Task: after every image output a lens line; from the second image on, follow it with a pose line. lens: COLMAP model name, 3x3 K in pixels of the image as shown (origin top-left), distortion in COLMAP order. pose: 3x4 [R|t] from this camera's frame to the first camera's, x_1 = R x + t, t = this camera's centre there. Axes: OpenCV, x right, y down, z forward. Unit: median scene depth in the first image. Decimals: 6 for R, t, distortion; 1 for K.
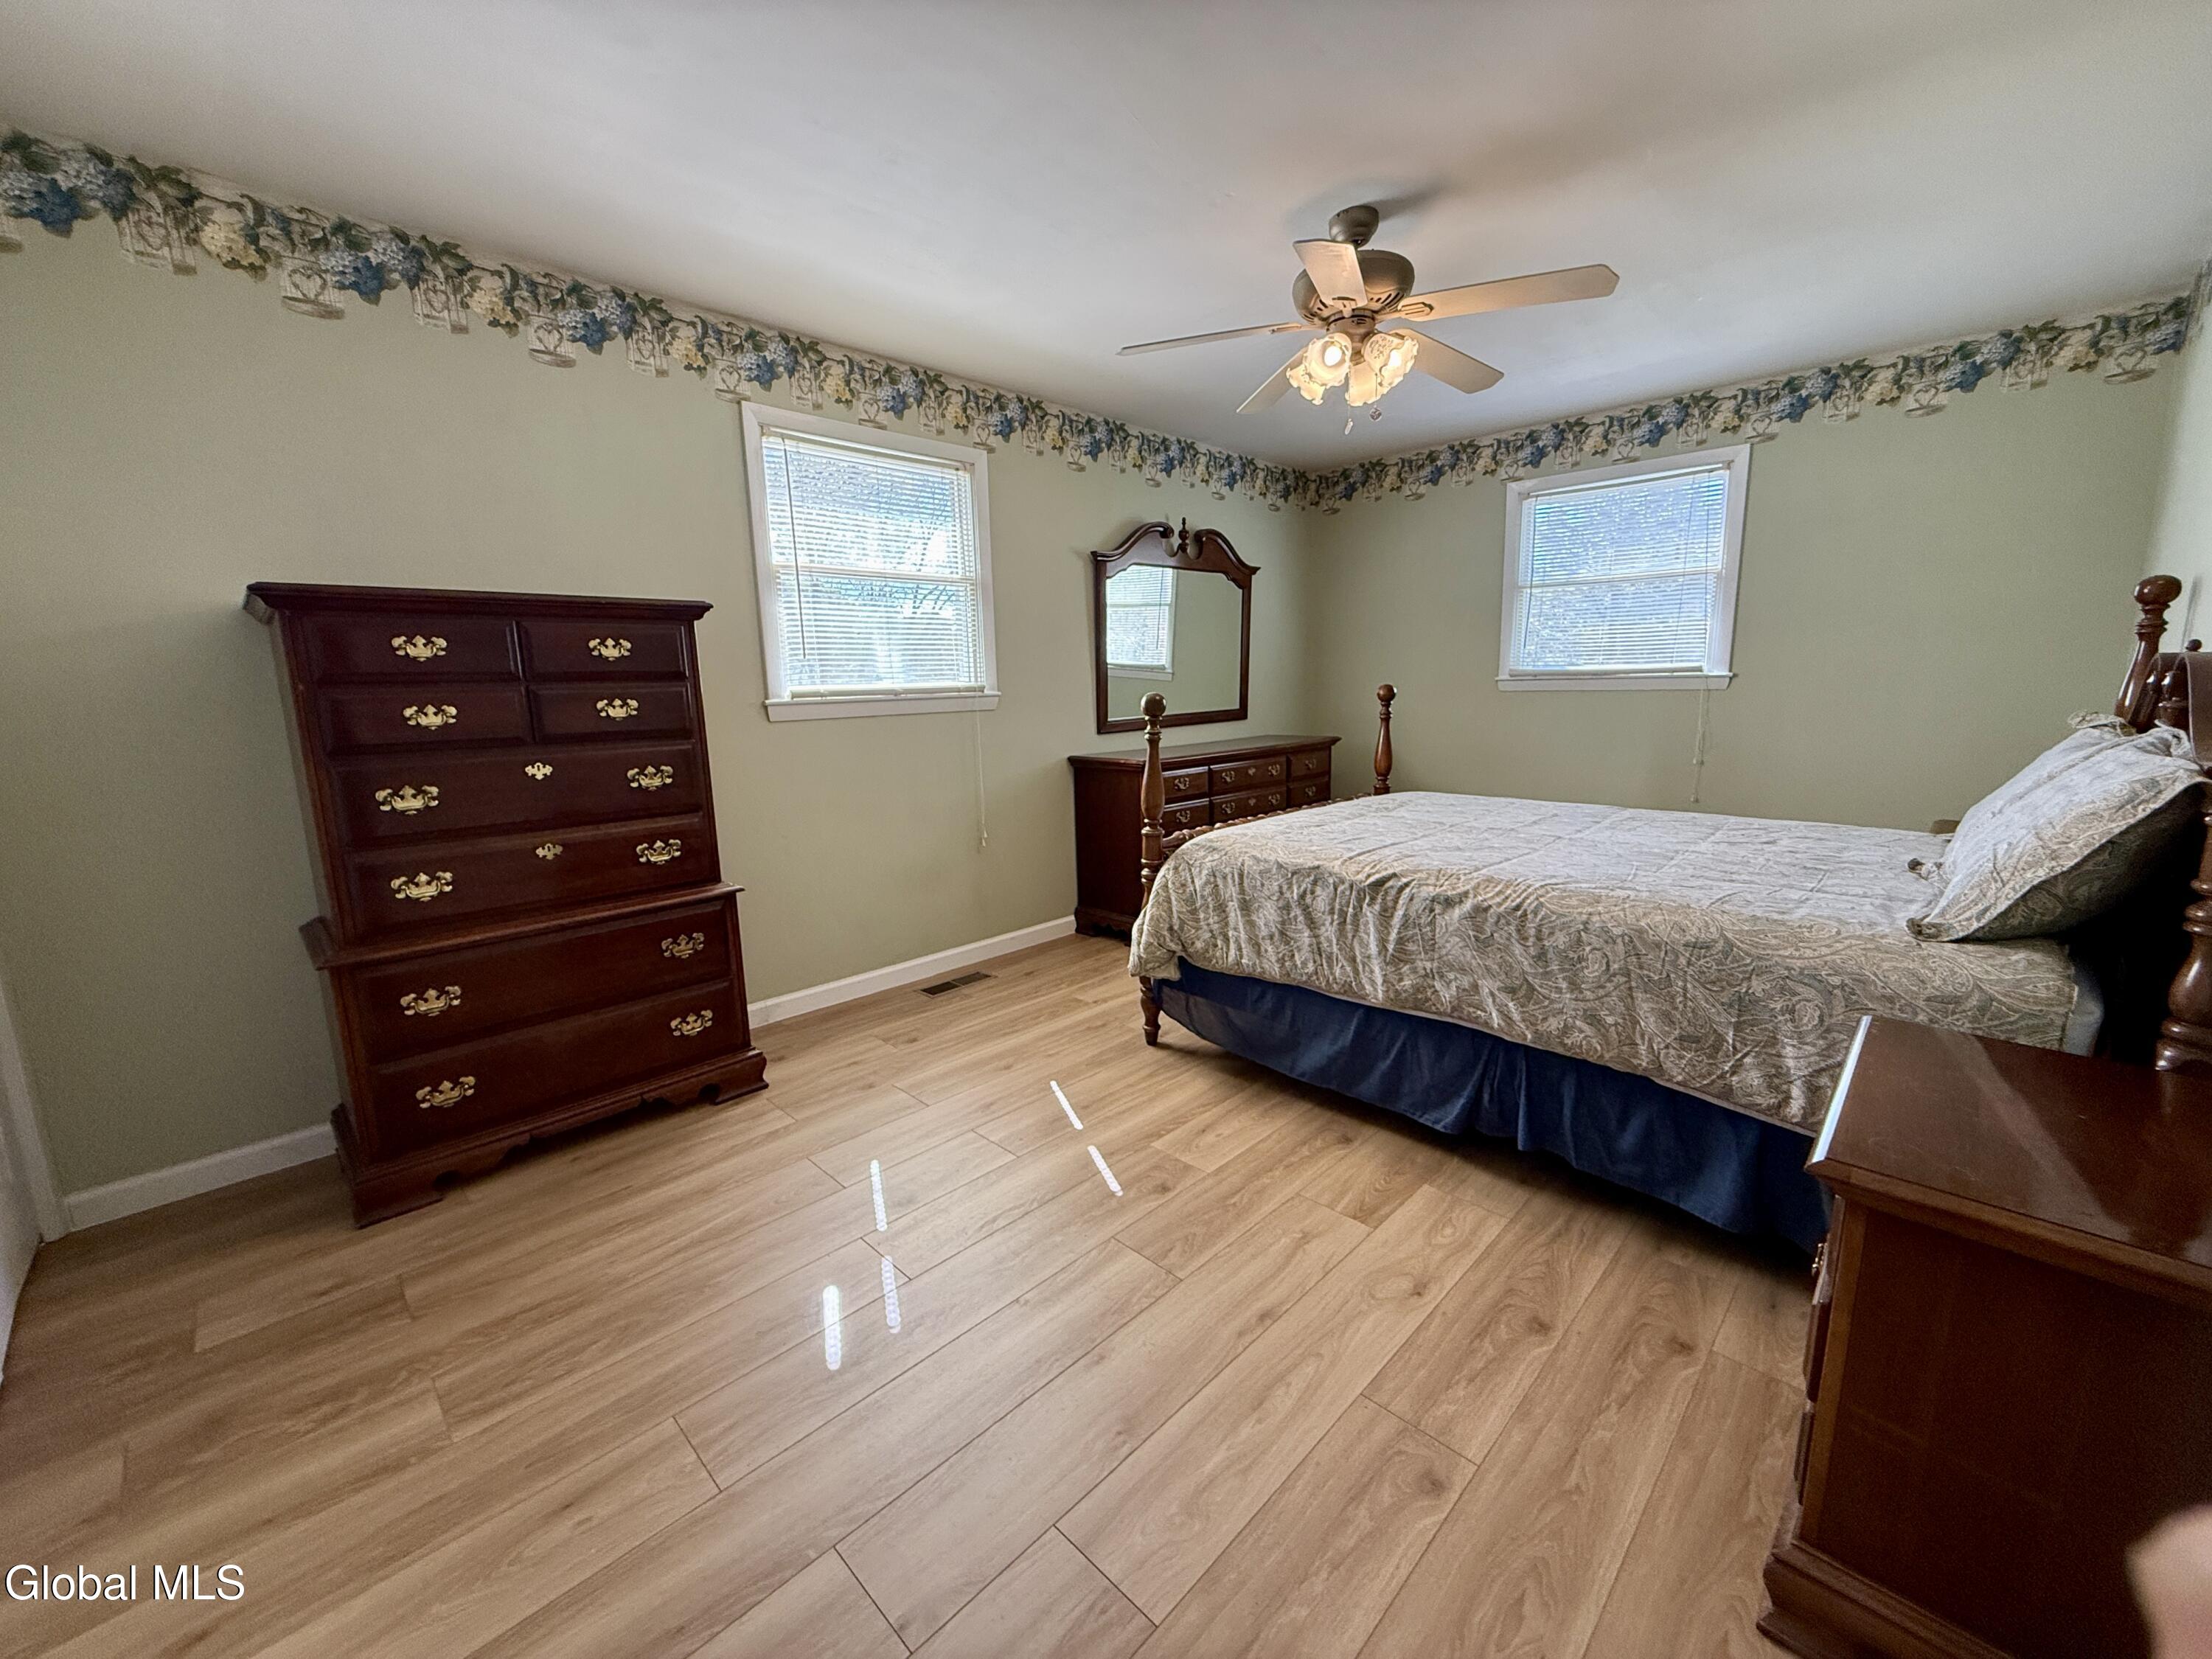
lens RADIAL K [[880.7, 0, 1102.0], [0, 880.7, 827.3], [0, 0, 1]] dist [-0.001246, 0.000540]
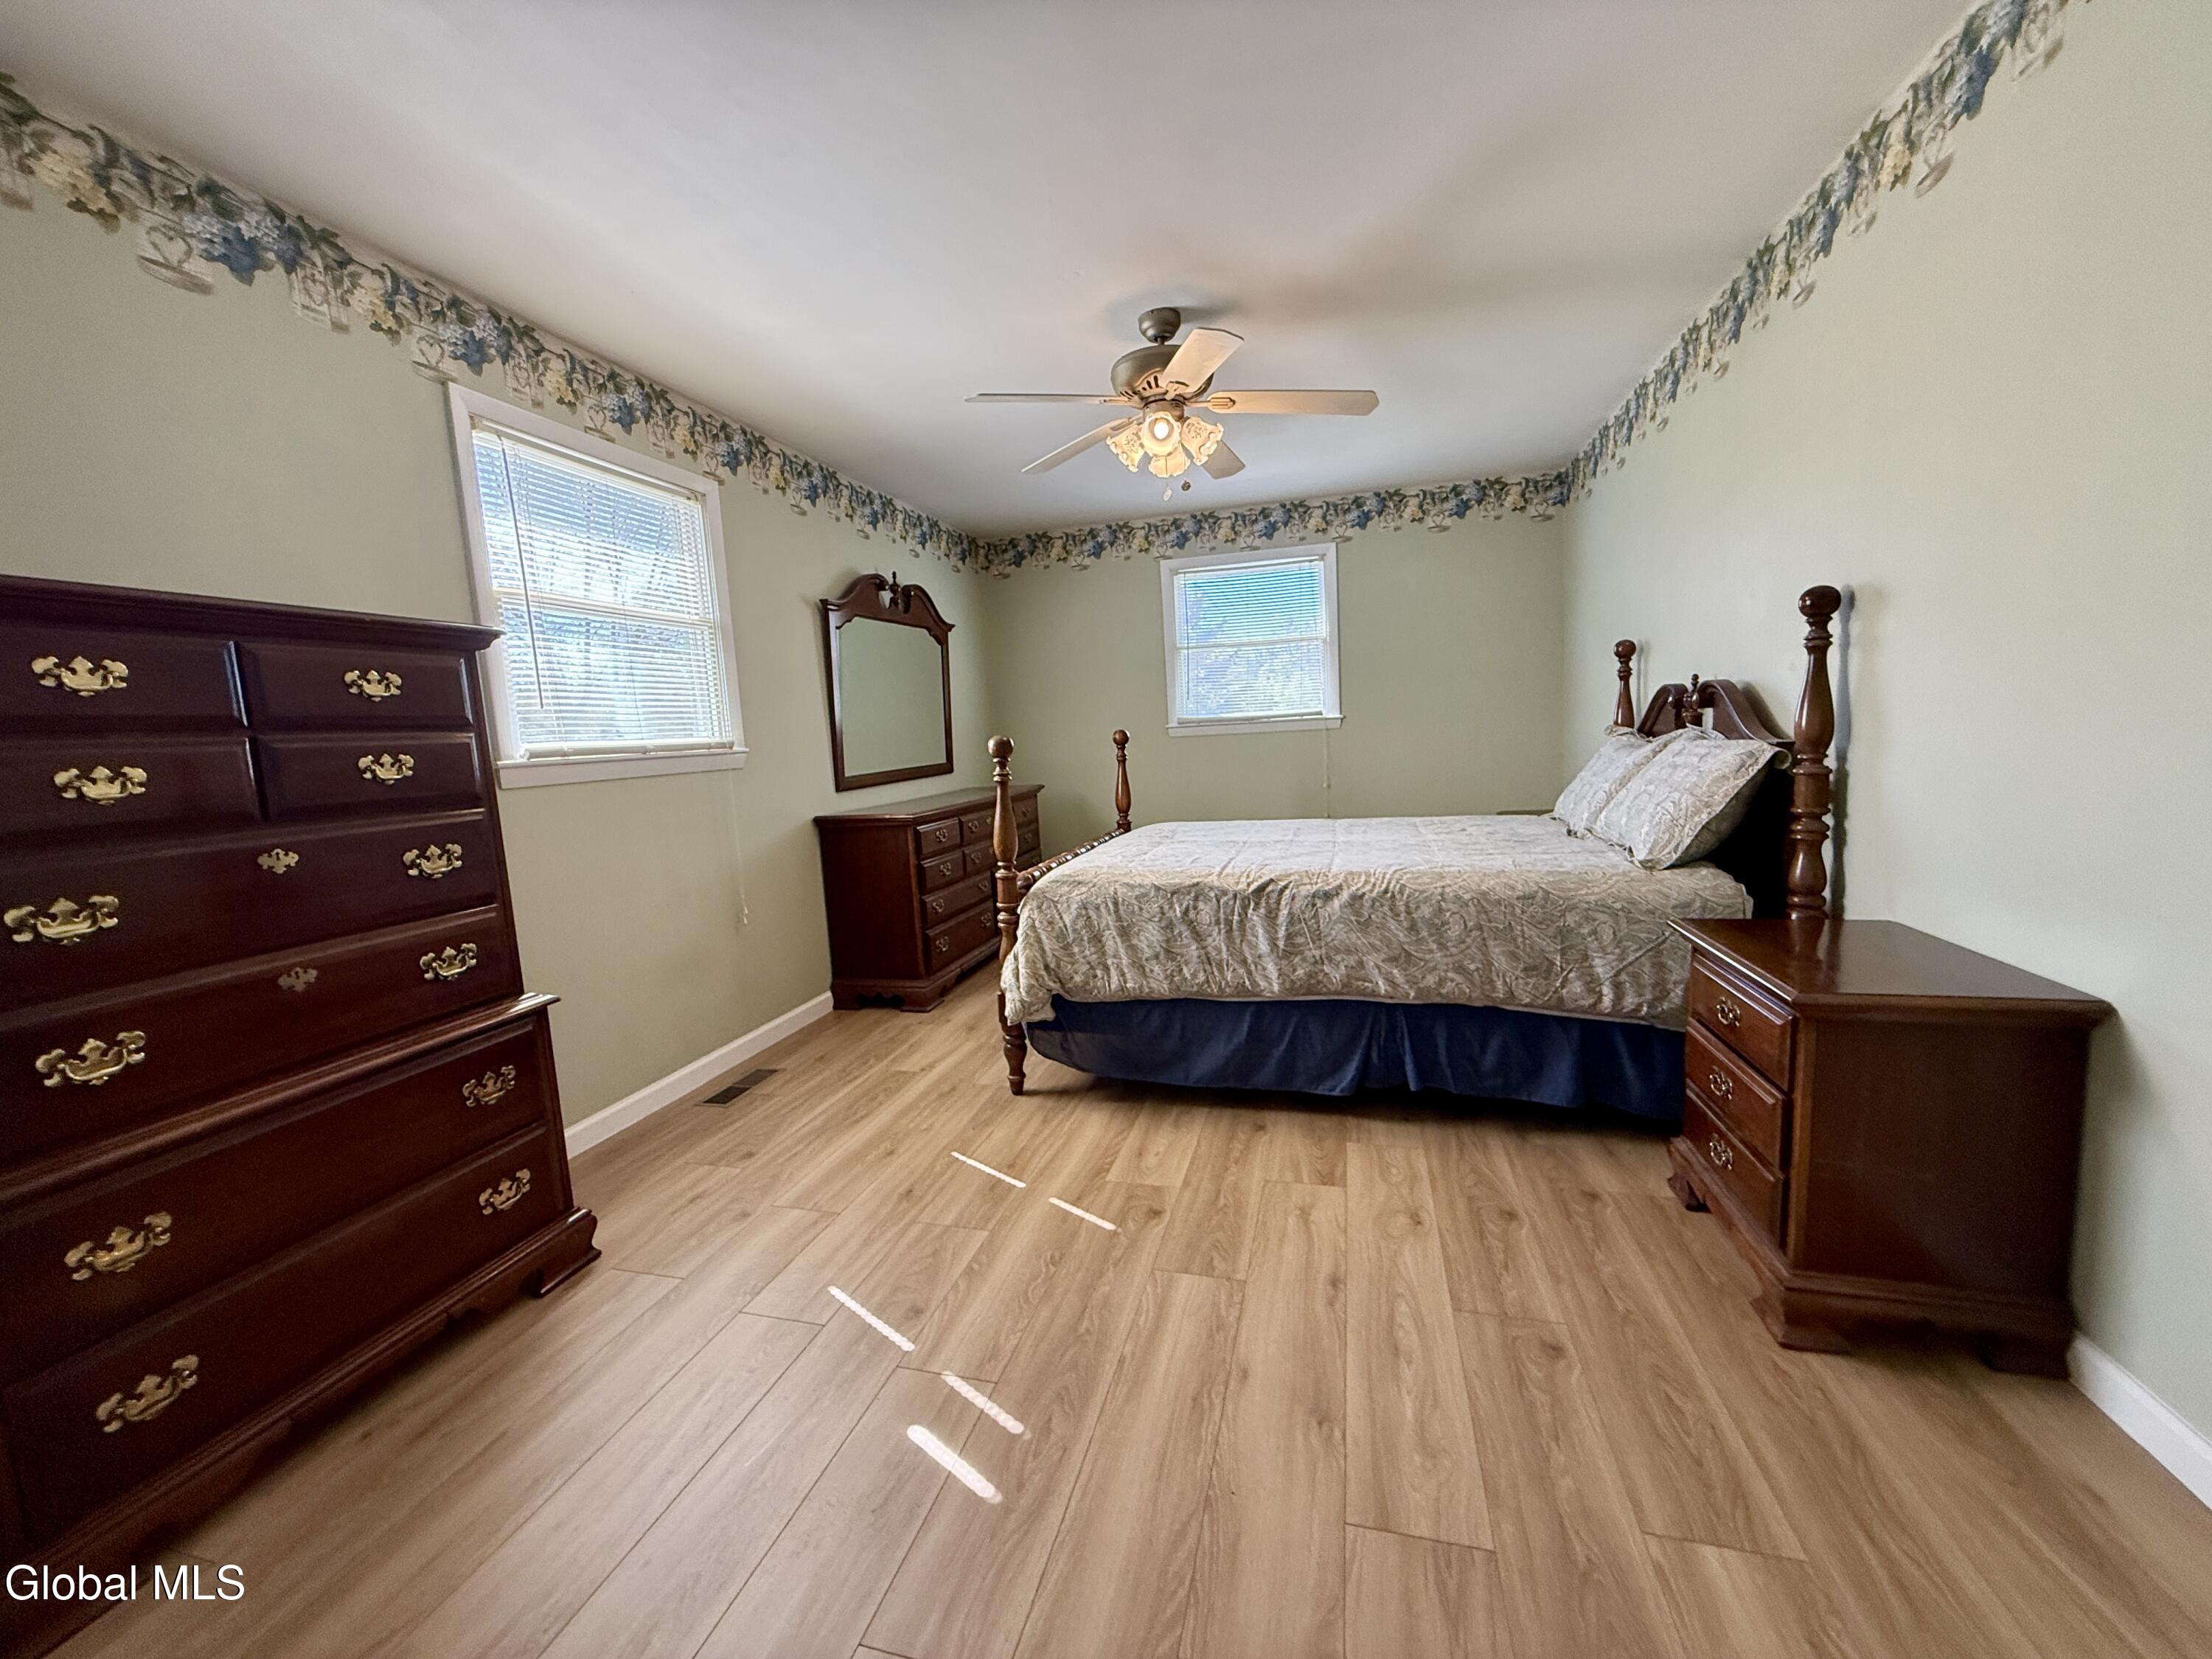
lens RADIAL K [[880.7, 0, 1101.6], [0, 880.7, 825.6], [0, 0, 1]] dist [-0.001246, 0.000540]
pose [[0.870684, -0.076485, 0.485859, -0.363157], [0.114786, 0.992156, -0.049514, 0.013160], [-0.478261, 0.098881, 0.872634, 0.092898]]
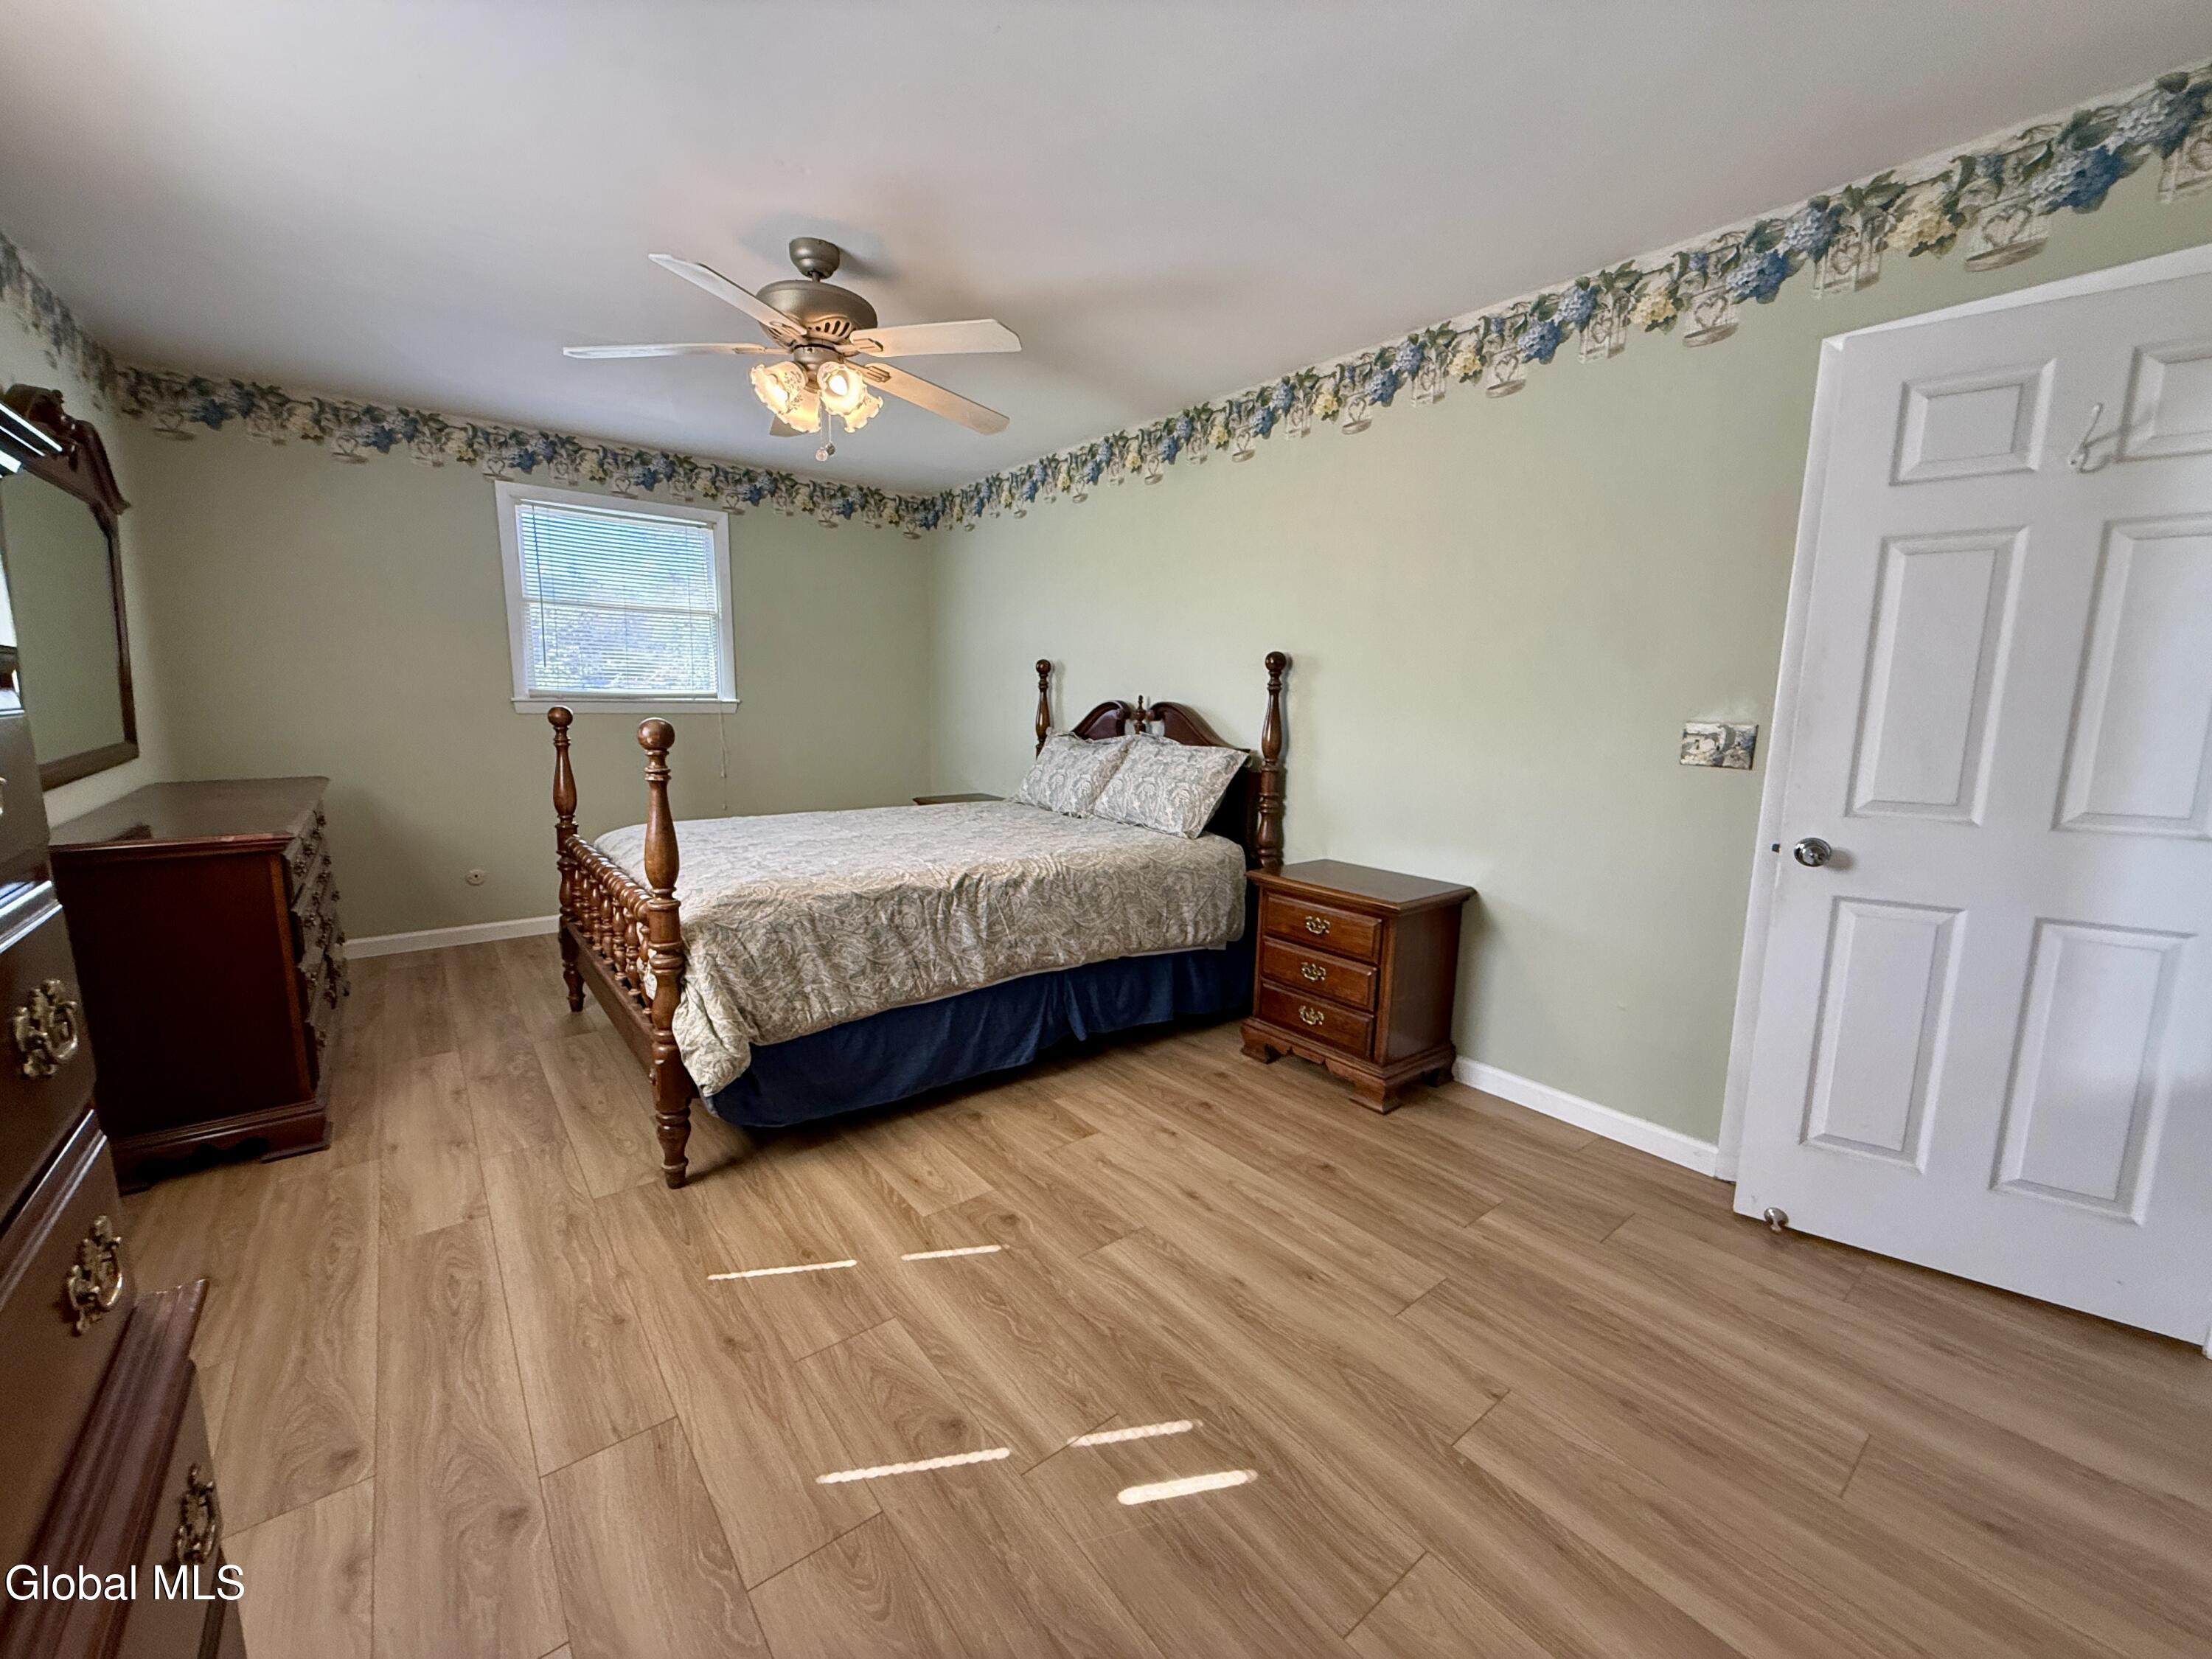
lens RADIAL K [[880.7, 0, 1102.7], [0, 880.7, 825.7], [0, 0, 1]] dist [-0.001246, 0.000540]
pose [[0.109214, -0.120741, 0.986658, -0.701858], [0.144177, 0.984023, 0.104460, -0.093839], [-0.983507, 0.130845, 0.124877, 0.596150]]
